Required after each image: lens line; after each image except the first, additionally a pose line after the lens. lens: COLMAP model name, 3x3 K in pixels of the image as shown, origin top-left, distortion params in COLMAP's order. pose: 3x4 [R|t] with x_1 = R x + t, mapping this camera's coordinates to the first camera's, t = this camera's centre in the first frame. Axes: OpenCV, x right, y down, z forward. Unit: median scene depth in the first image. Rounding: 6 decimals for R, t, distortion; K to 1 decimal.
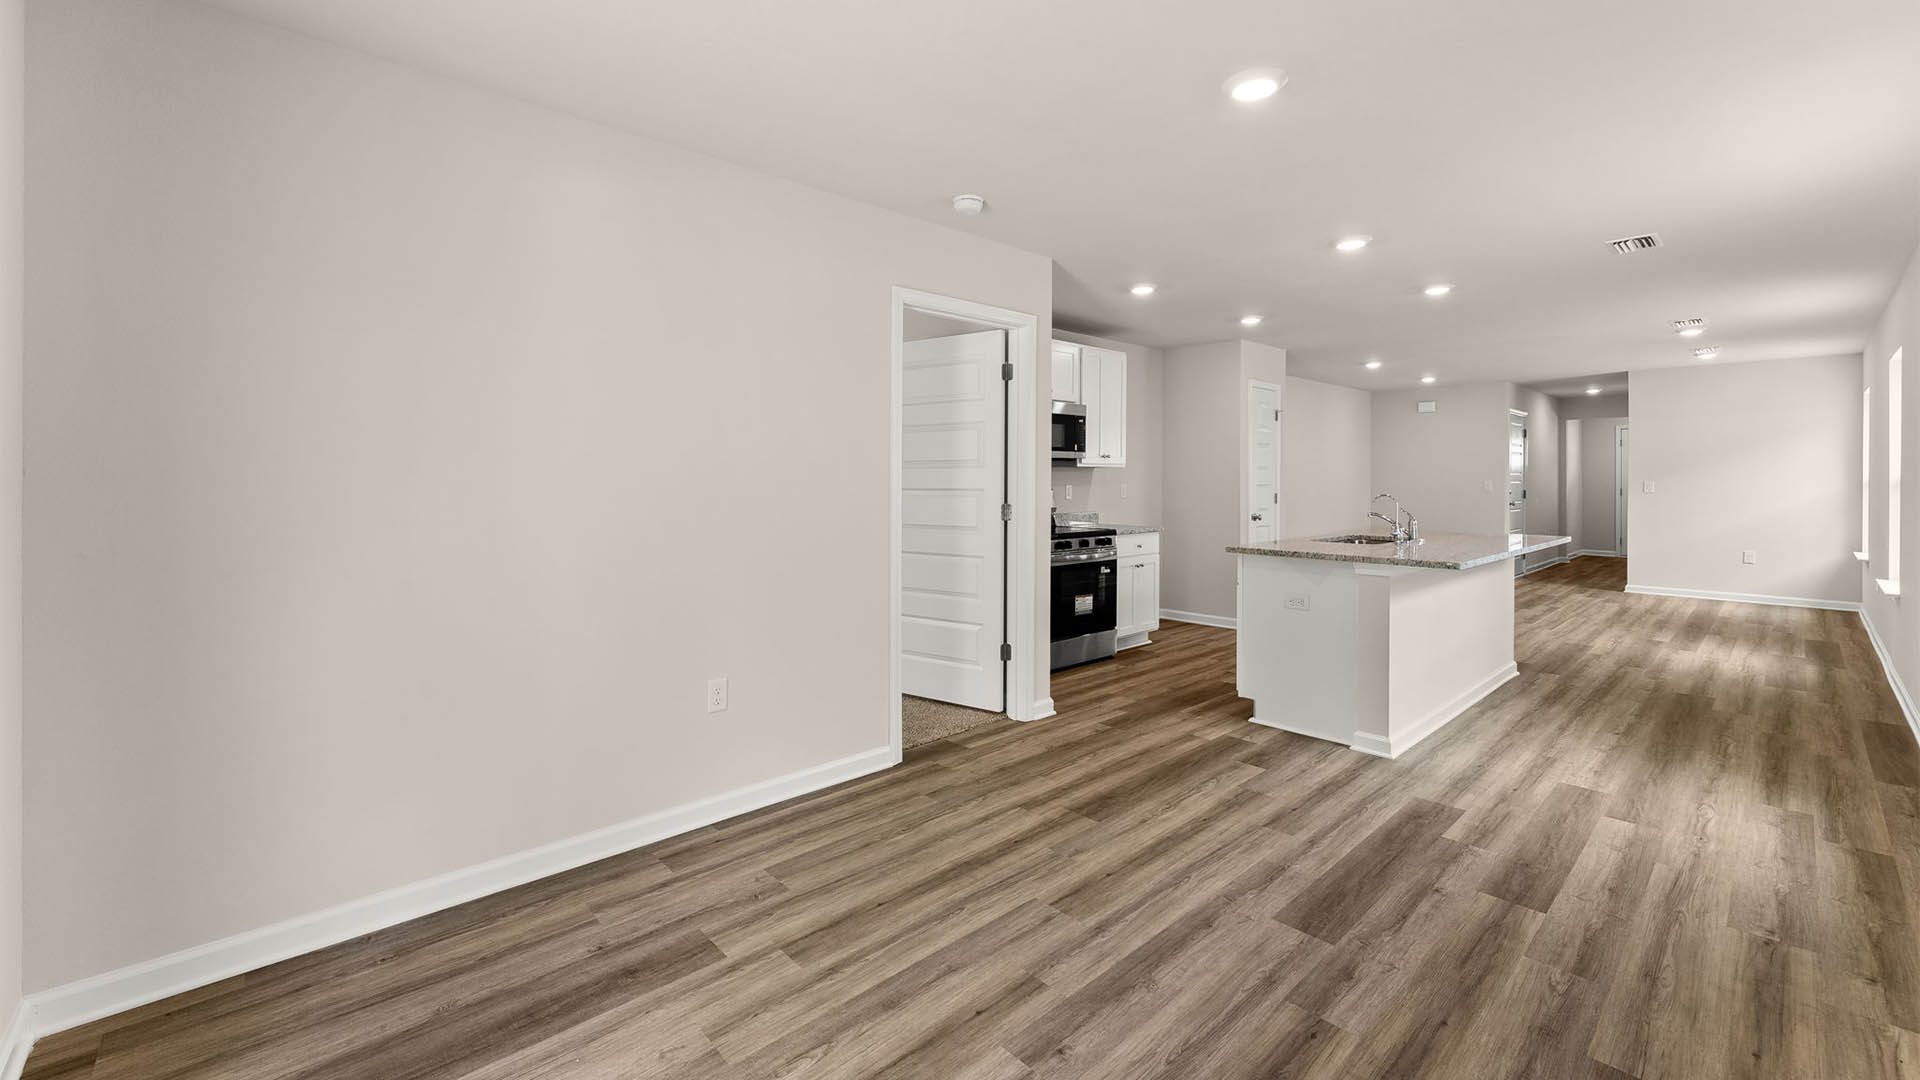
lens RADIAL K [[768.9, 0, 960.4], [0, 768.9, 485.7], [0, 0, 1]] dist [0.001560, 0.000092]
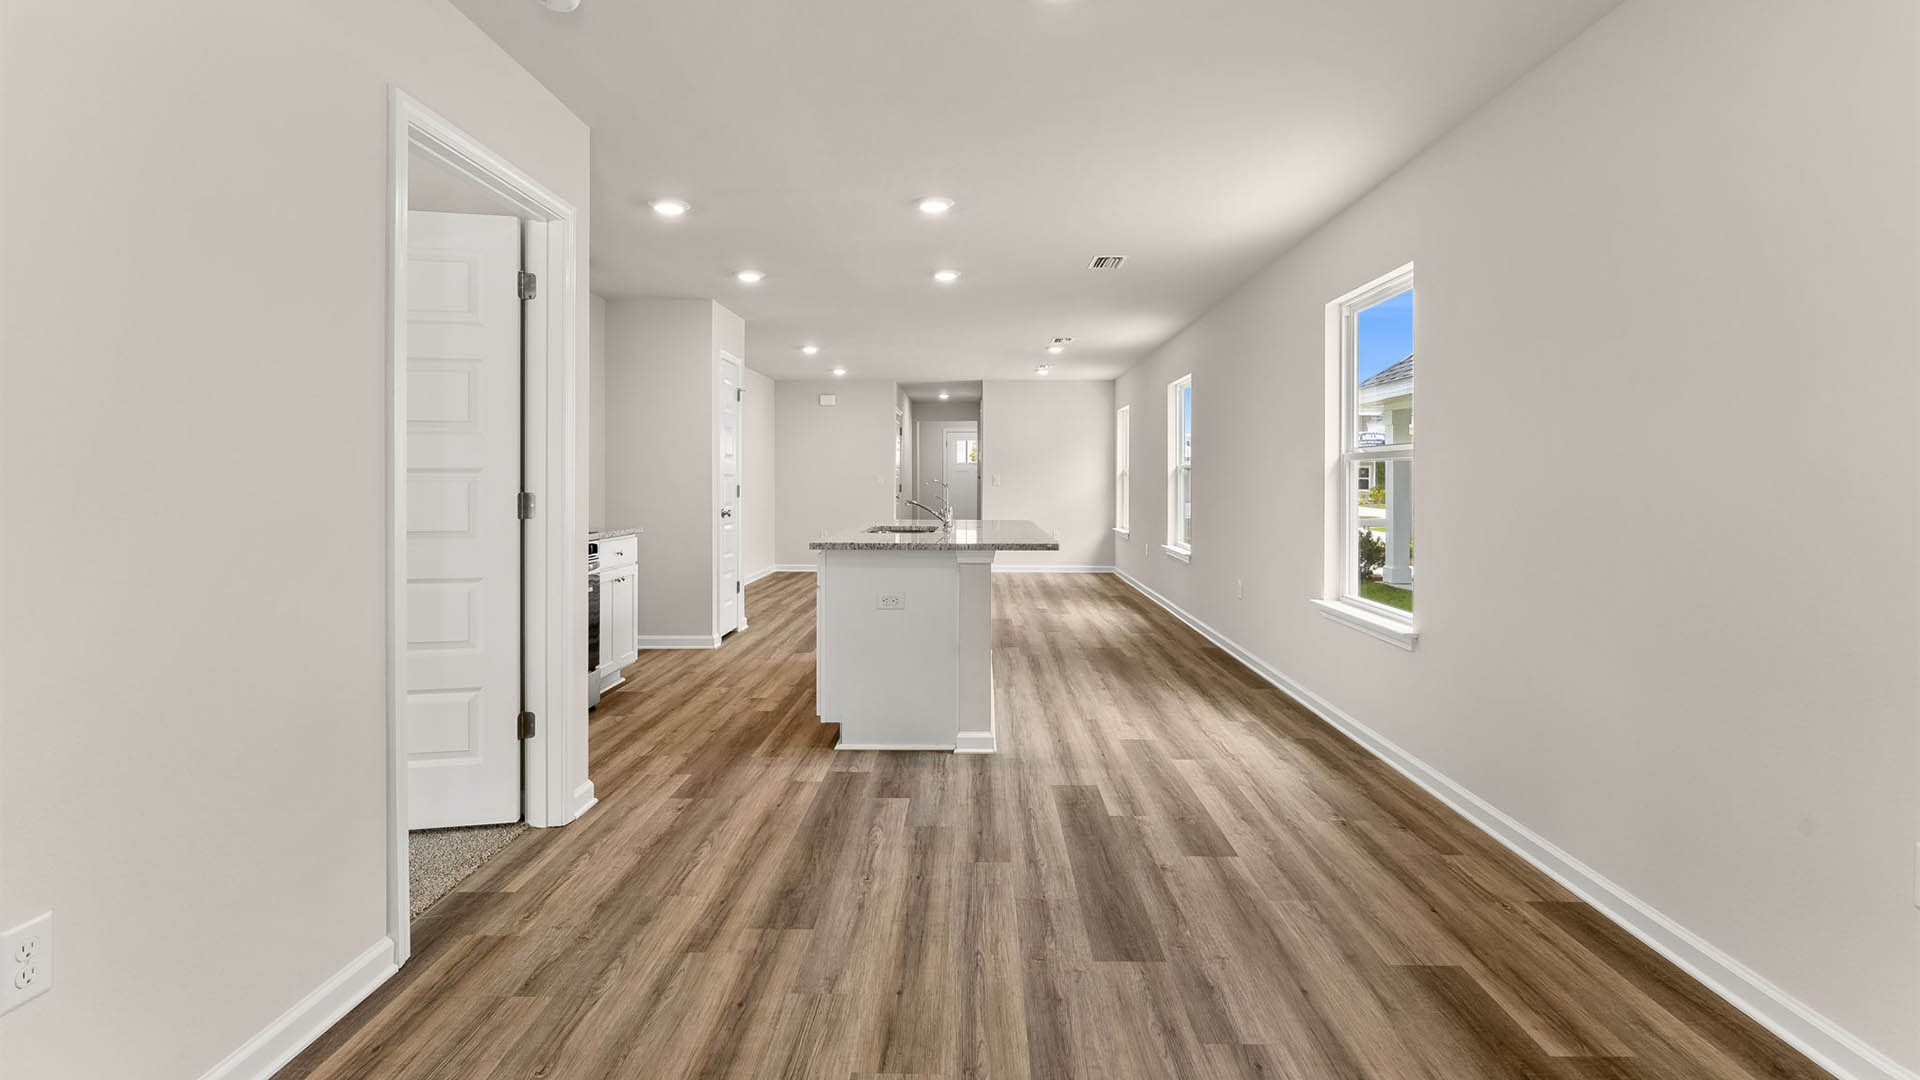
lens RADIAL K [[878.8, 0, 961.3], [0, 878.8, 483.9], [0, 0, 1]] dist [-0.002680, -0.000420]
pose [[0.692681, -0.002348, 0.721240, -0.239556], [0.005157, 0.999985, -0.001697, 0.021009], [-0.721226, 0.004895, 0.692683, 0.258893]]
